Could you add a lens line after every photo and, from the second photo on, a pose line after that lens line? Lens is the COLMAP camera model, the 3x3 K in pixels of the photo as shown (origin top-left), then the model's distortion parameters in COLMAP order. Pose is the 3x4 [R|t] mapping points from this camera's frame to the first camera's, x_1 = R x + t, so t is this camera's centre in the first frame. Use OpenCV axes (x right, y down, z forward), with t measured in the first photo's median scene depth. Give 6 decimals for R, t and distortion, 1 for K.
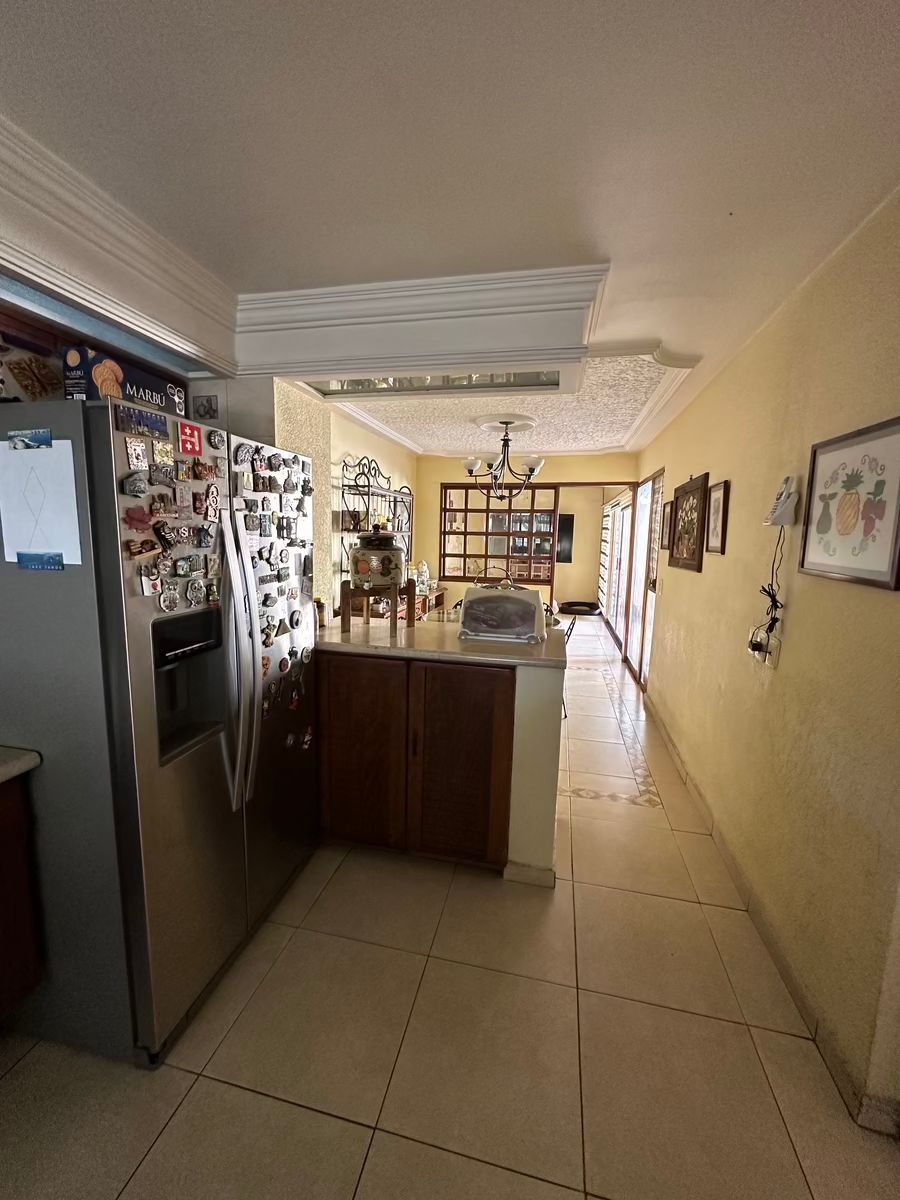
lens RADIAL K [[483.0, 0, 451.0], [0, 483.0, 598.7], [0, 0, 1]] dist [-0.001027, -0.000106]
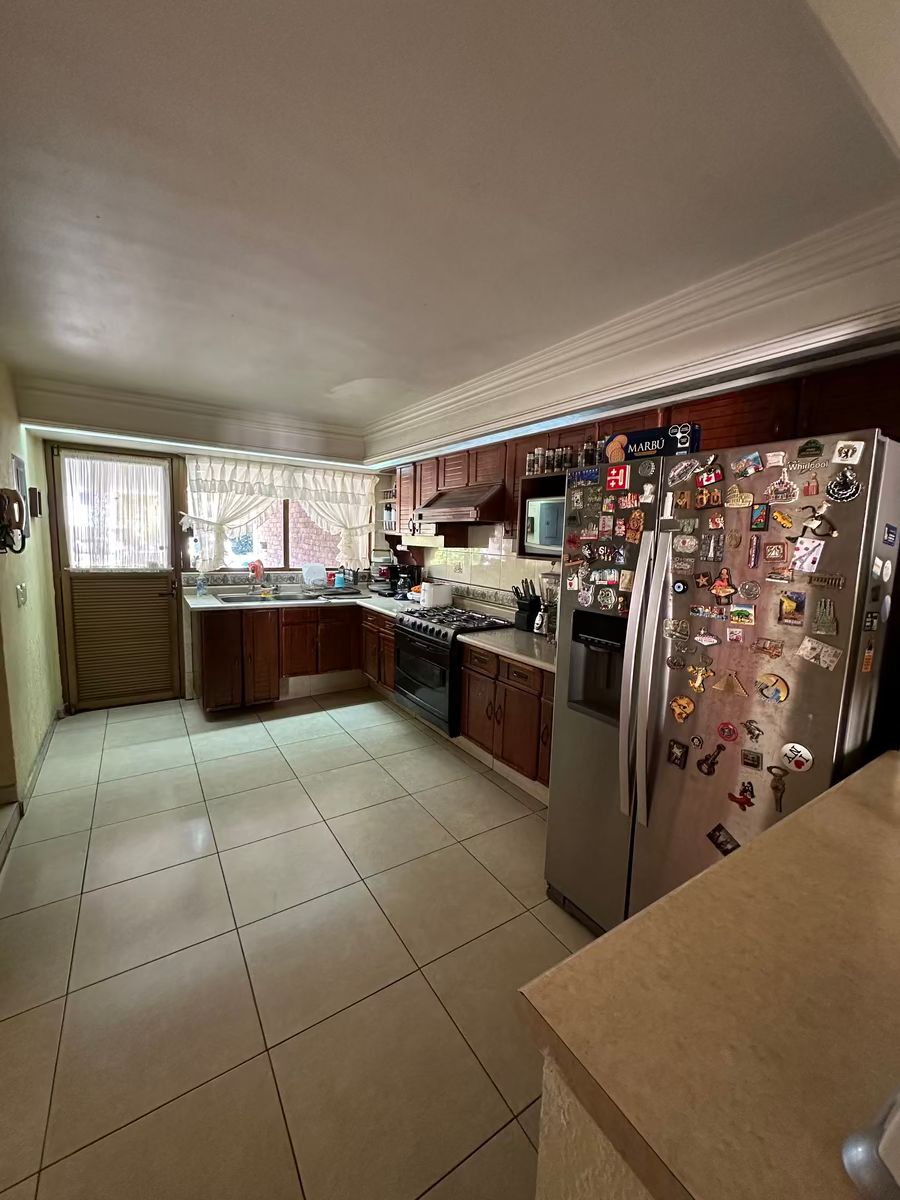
lens RADIAL K [[483.0, 0, 454.4], [0, 483.0, 599.1], [0, 0, 1]] dist [-0.001027, -0.000106]
pose [[-0.690213, 0.040722, -0.722459, 0.660544], [-0.151588, 0.968124, 0.199392, -0.209821], [0.707550, 0.247139, -0.662039, 1.596140]]
